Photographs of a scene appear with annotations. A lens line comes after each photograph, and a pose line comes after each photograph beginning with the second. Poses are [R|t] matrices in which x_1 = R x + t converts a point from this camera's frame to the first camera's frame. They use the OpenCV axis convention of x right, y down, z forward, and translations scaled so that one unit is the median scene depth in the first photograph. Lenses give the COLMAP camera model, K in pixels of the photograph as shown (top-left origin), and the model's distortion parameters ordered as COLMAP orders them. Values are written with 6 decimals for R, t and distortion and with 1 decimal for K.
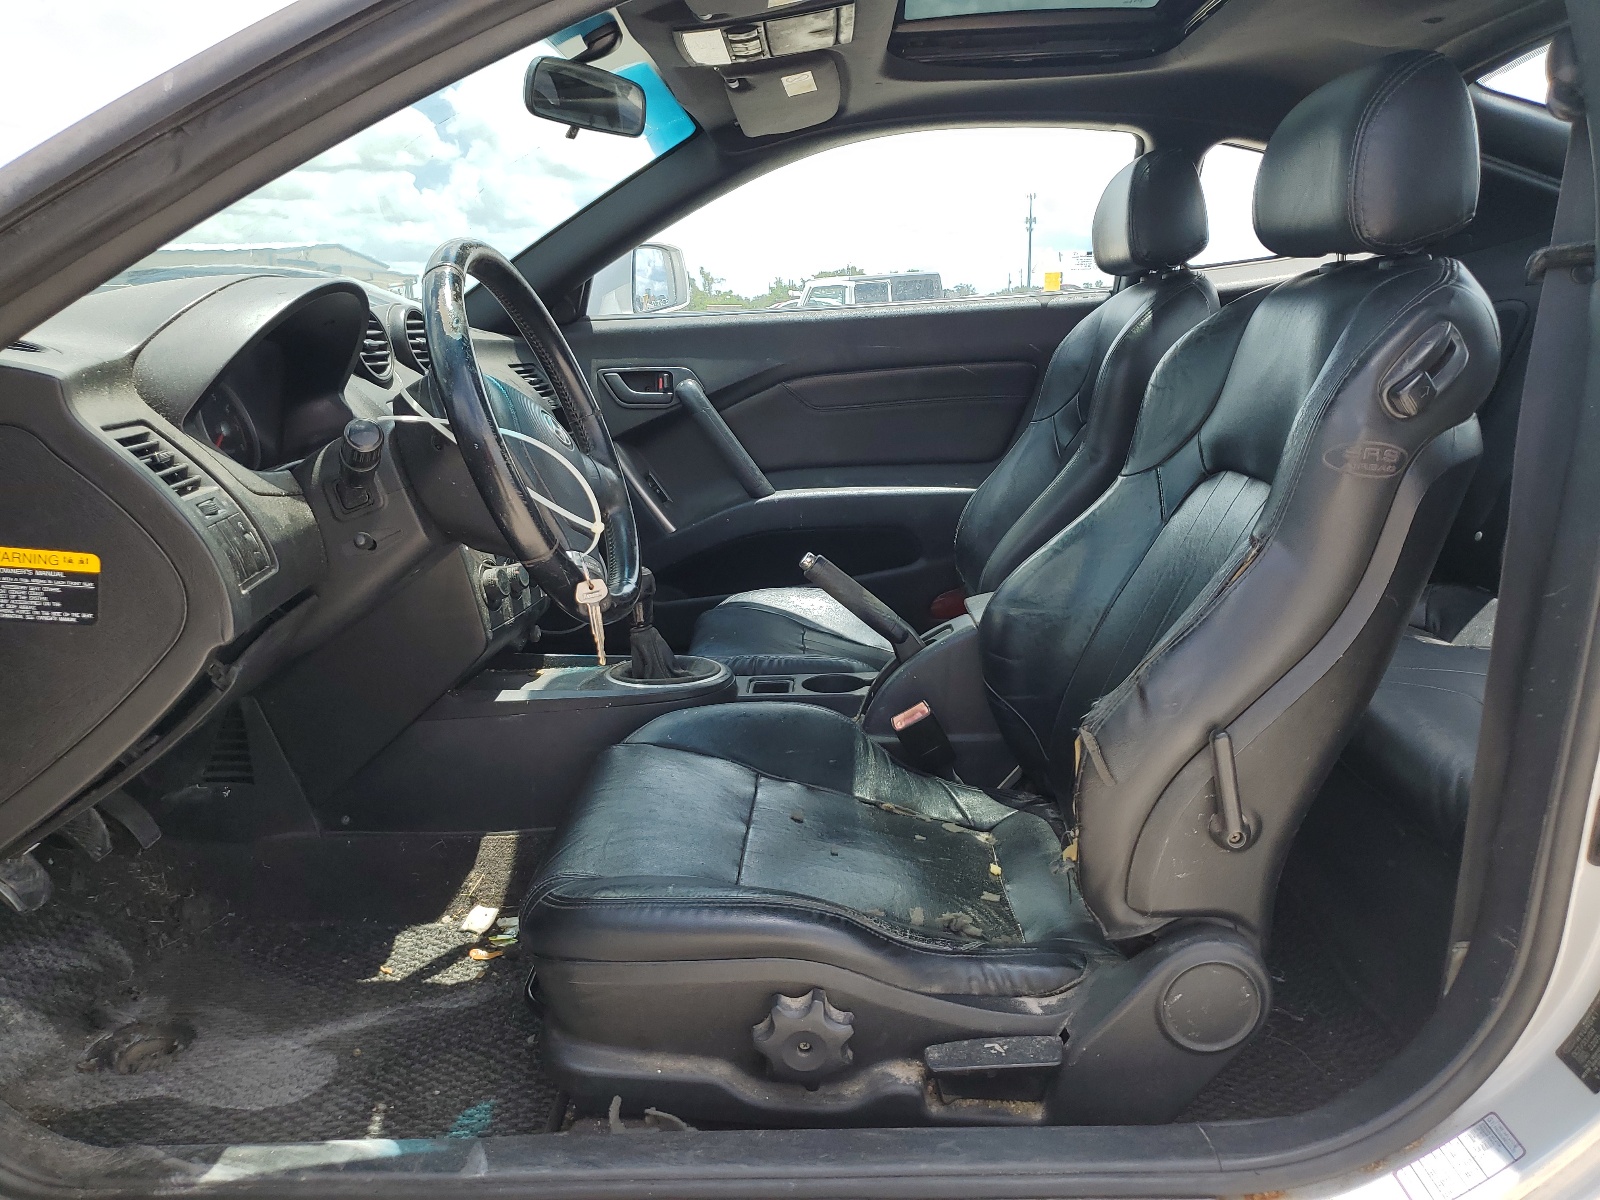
lens RADIAL K [[1244.7, 0, 797.7], [0, 1244.7, 598.9], [0, 0, 1]] dist [-0.009366, -0.006481]
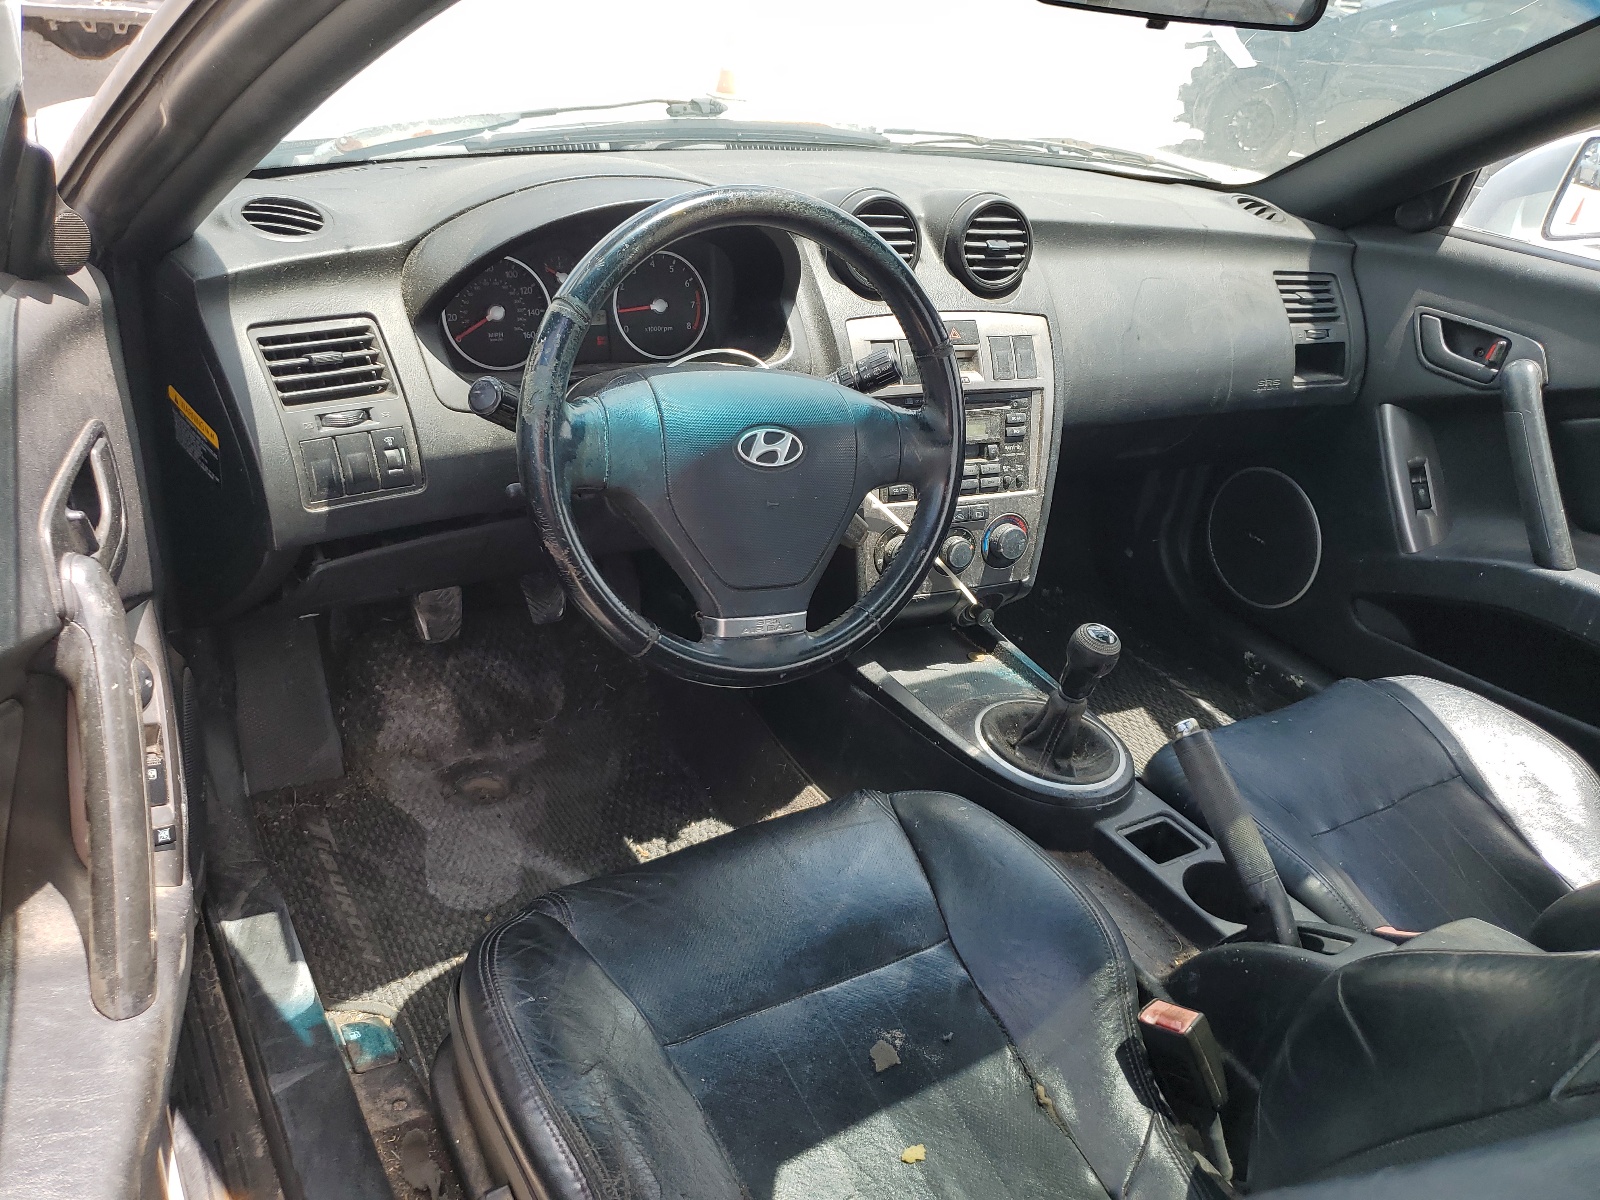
lens RADIAL K [[1244.7, 0, 800.4], [0, 1244.7, 603.2], [0, 0, 1]] dist [-0.009366, -0.006481]
pose [[0.536612, 0.472268, -0.699293, 0.355699], [-0.302354, 0.881300, 0.363171, -0.288128], [0.787801, 0.016552, 0.615708, 0.442459]]
